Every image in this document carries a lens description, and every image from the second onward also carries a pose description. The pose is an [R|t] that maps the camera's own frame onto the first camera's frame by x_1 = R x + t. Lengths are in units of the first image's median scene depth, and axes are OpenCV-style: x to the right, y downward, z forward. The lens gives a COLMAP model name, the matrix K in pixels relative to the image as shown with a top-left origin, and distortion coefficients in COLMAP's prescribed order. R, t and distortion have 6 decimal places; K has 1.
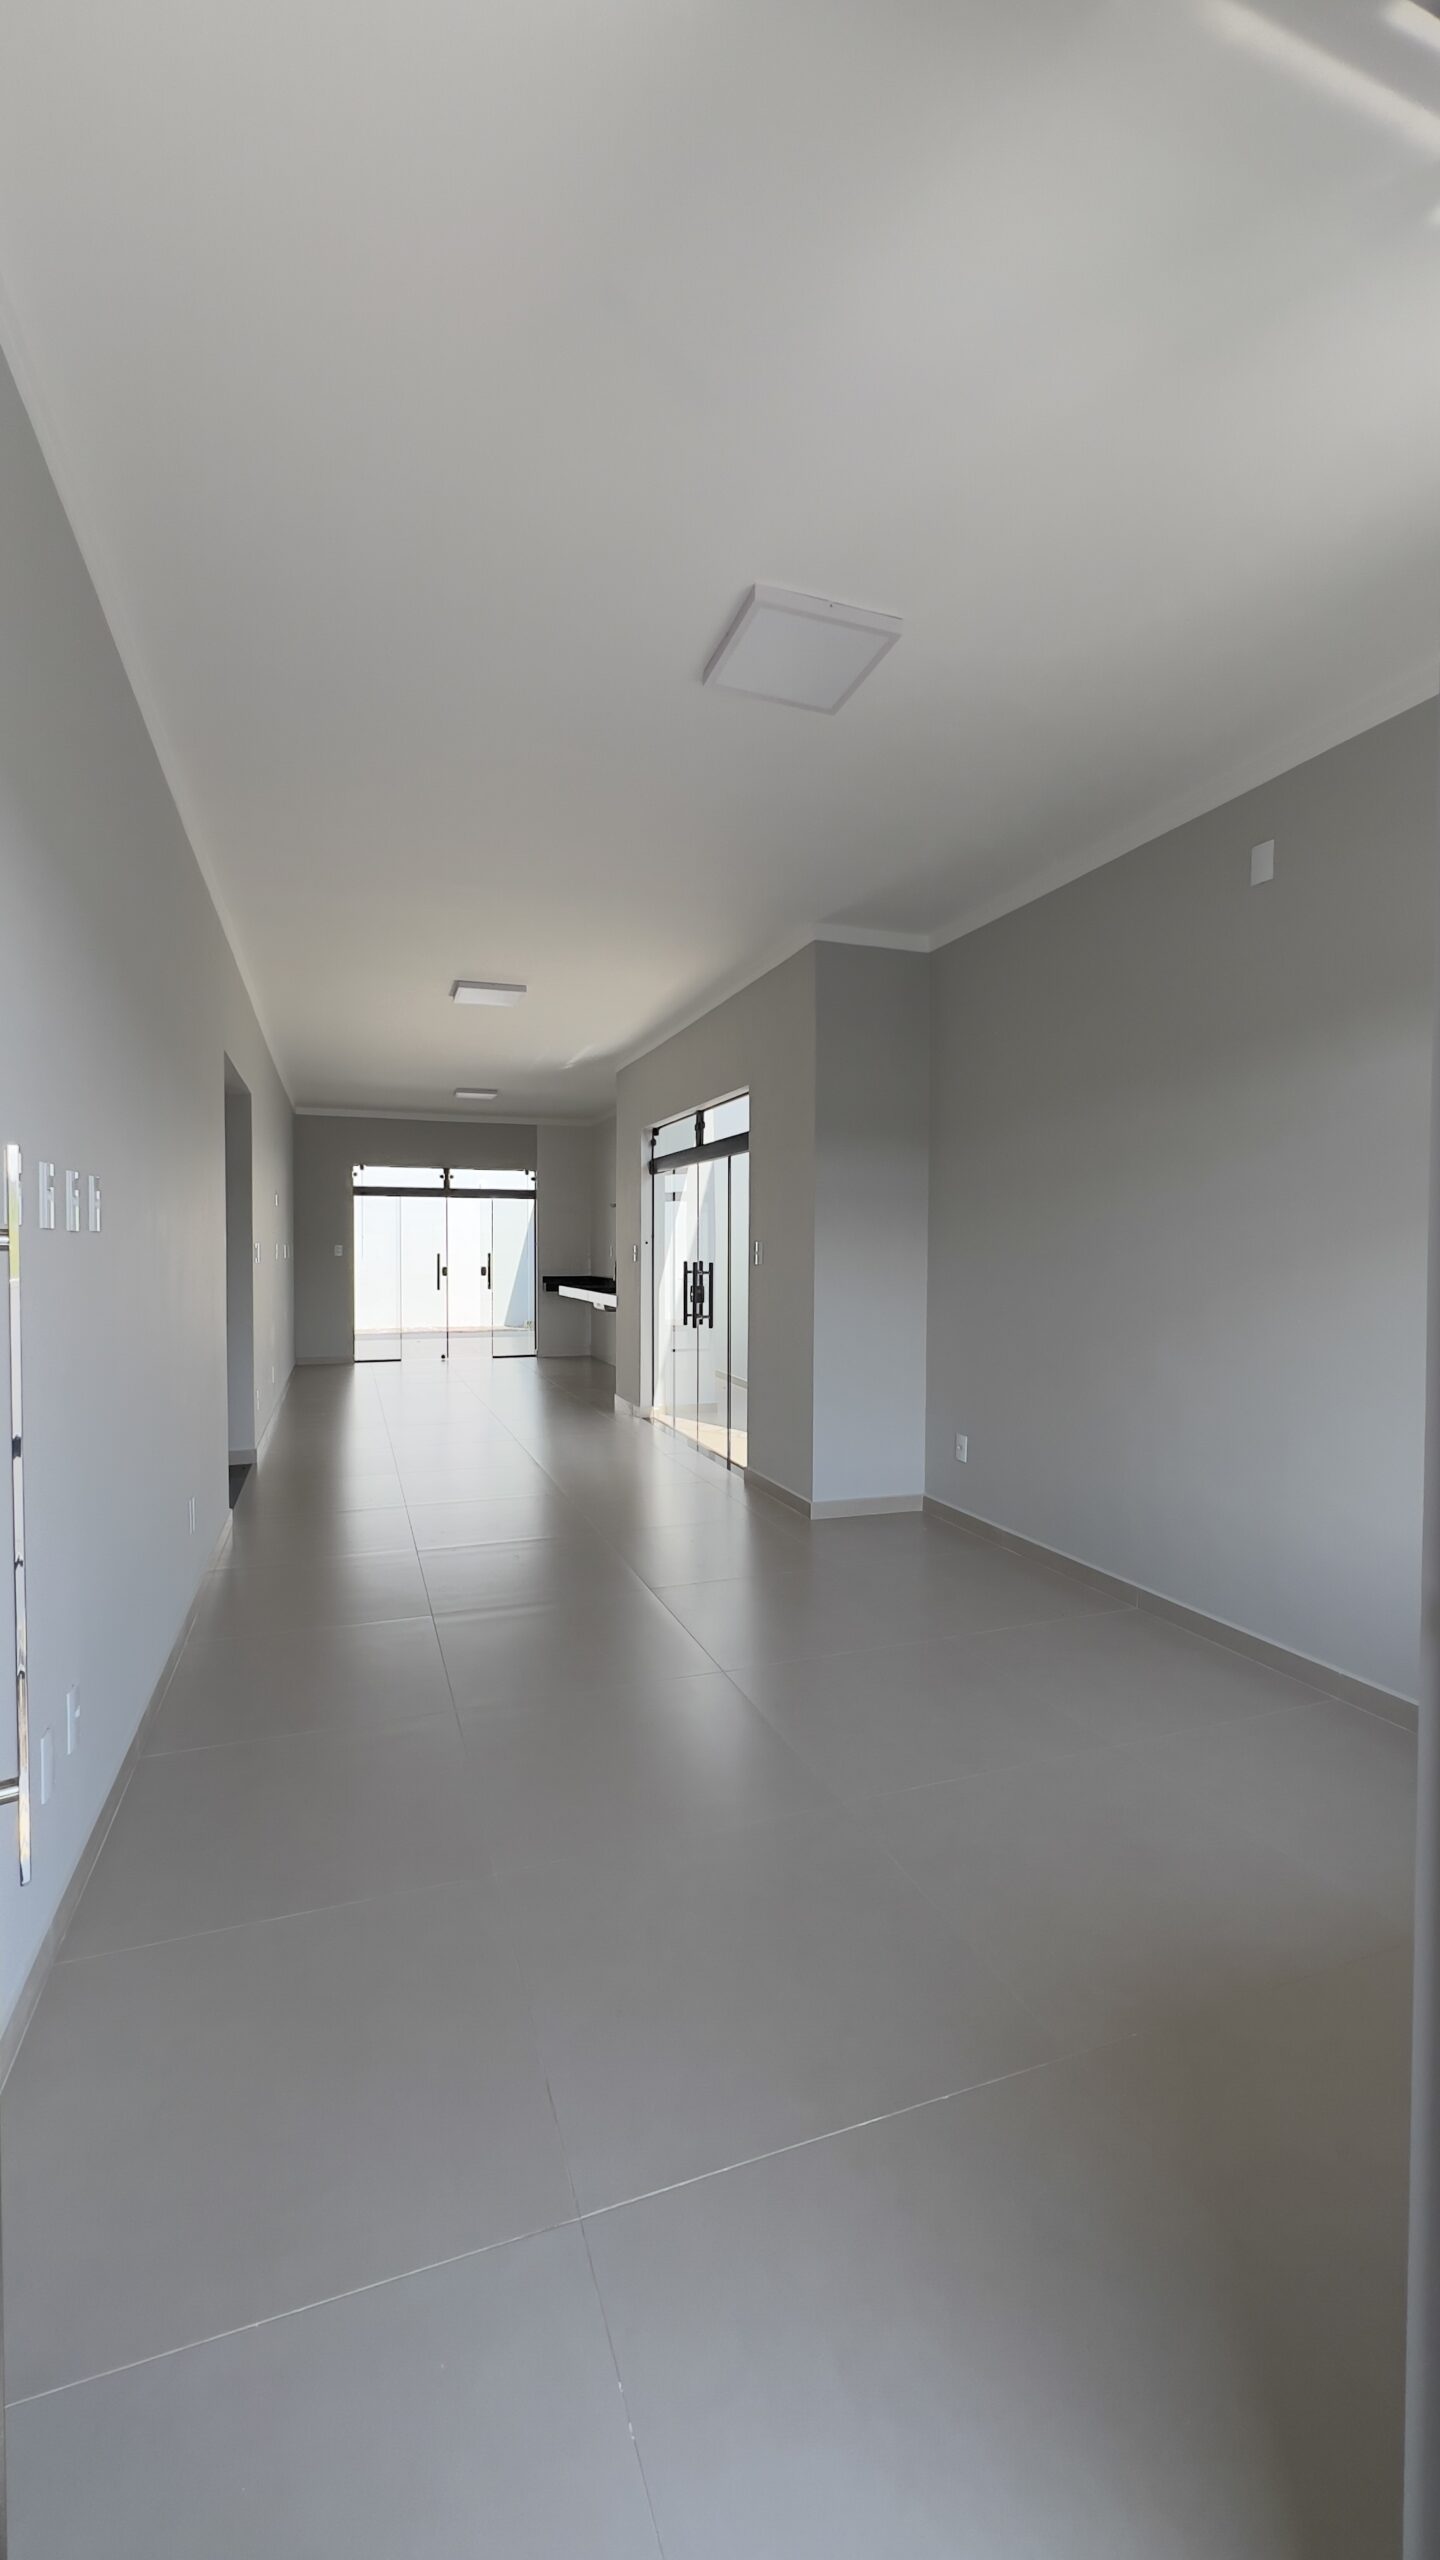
lens RADIAL K [[1022.0, 0, 726.3], [0, 1022.0, 1268.5], [0, 0, 1]] dist [0.000781, 0.000200]
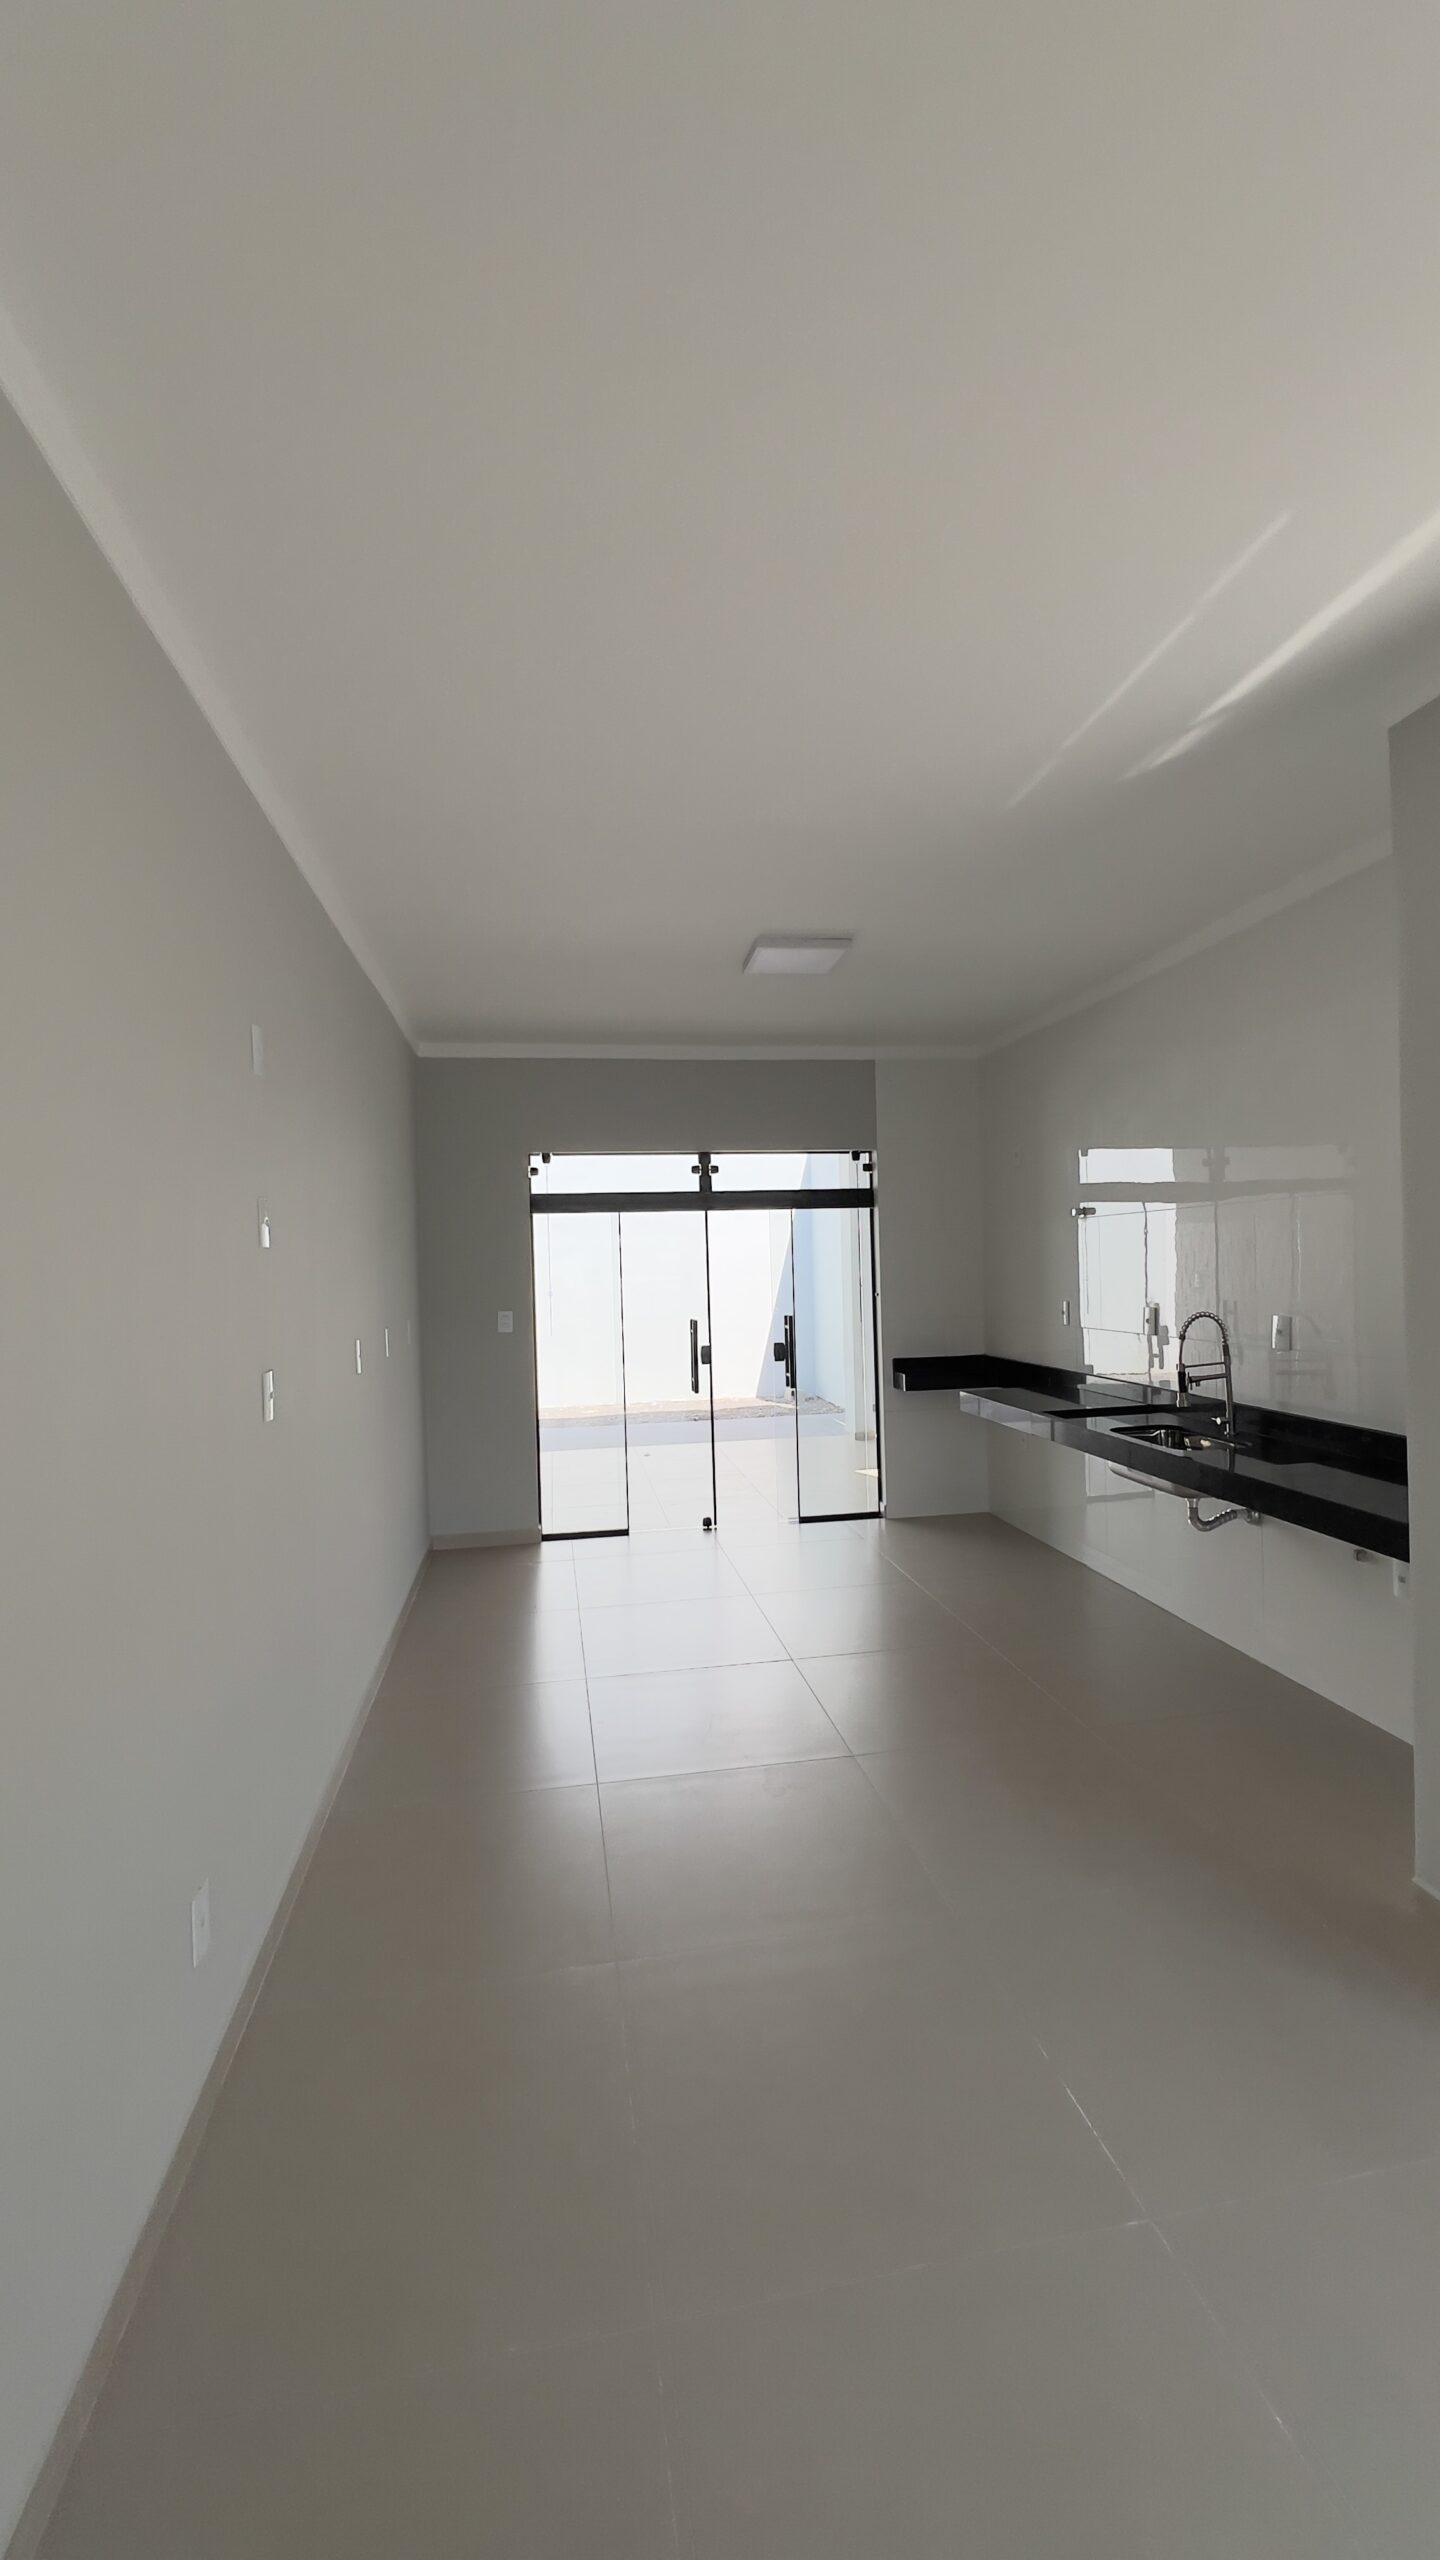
lens RADIAL K [[1022.0, 0, 726.3], [0, 1022.0, 1268.5], [0, 0, 1]] dist [0.000781, 0.000200]
pose [[0.984305, -0.022779, -0.174998, -0.202430], [0.023044, 0.999734, -0.000520, -0.045965], [0.174963, -0.003521, 0.984569, 0.576893]]
